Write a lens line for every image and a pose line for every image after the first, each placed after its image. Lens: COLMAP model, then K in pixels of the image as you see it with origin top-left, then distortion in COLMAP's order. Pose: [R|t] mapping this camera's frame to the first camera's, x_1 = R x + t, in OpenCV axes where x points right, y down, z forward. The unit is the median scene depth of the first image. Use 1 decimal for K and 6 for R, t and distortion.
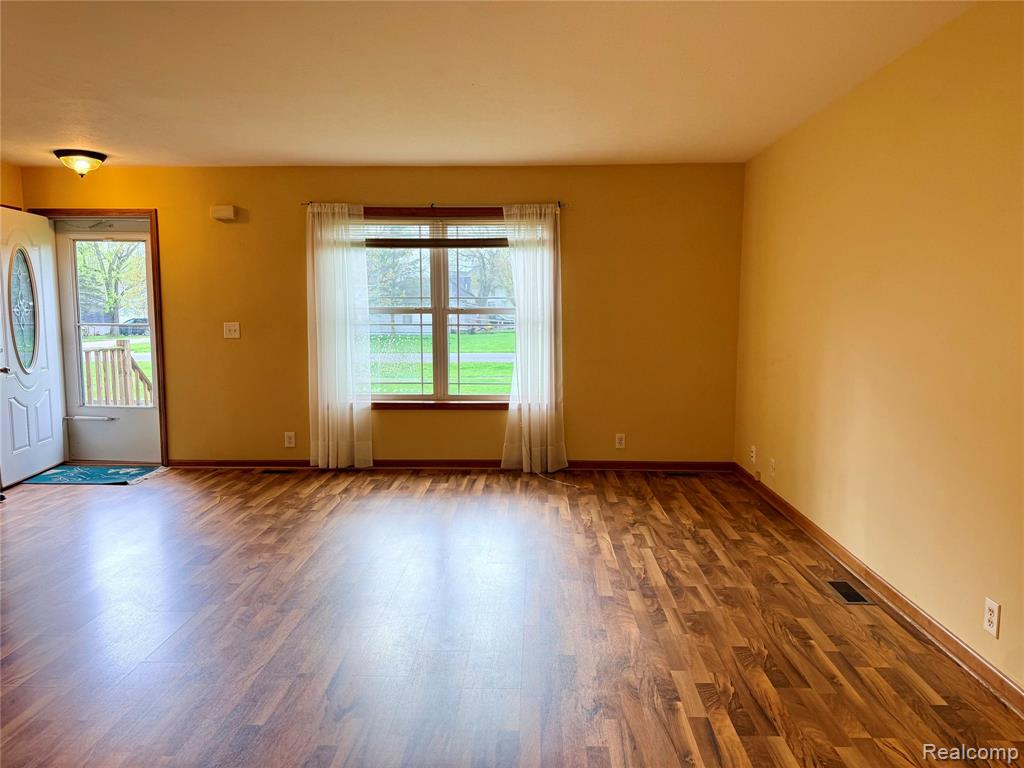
lens RADIAL K [[713.0, 0, 506.6], [0, 713.0, 379.7], [0, 0, 1]] dist [0.012345, -0.002076]
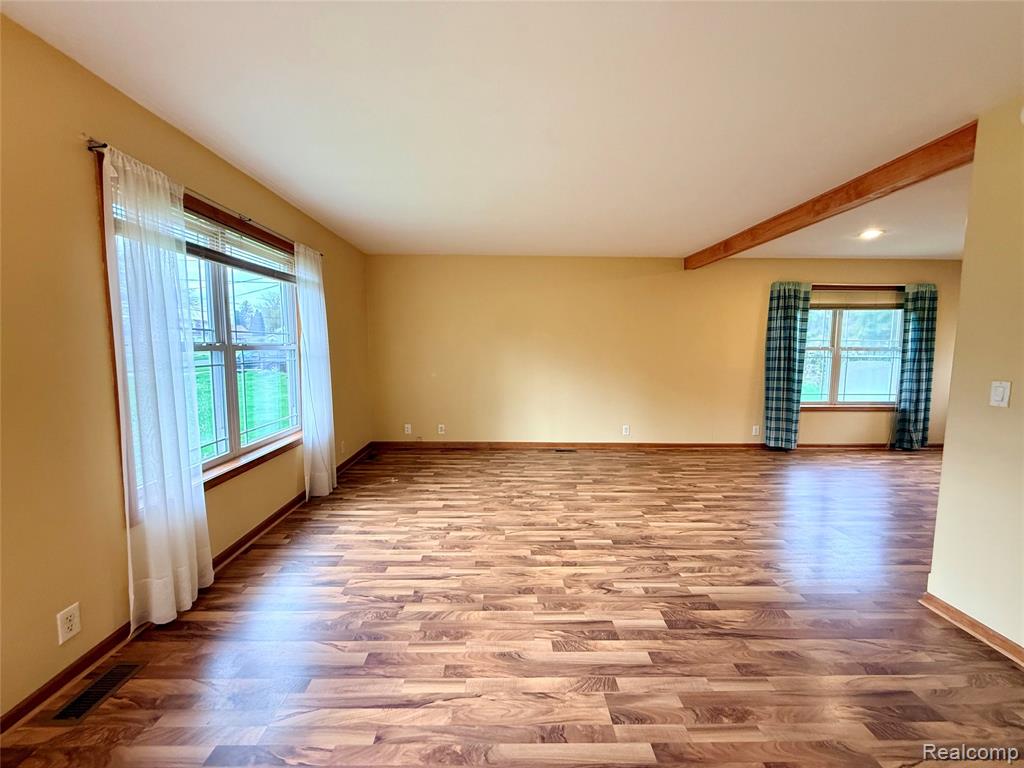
lens RADIAL K [[413.6, 0, 505.0], [0, 413.6, 382.0], [0, 0, 1]] dist [-0.000263, 0.000042]
pose [[-0.052298, -0.091859, 0.994398, -0.774702], [0.093229, 0.990963, 0.096445, -0.098761], [-0.994270, 0.097751, -0.043261, 0.950301]]
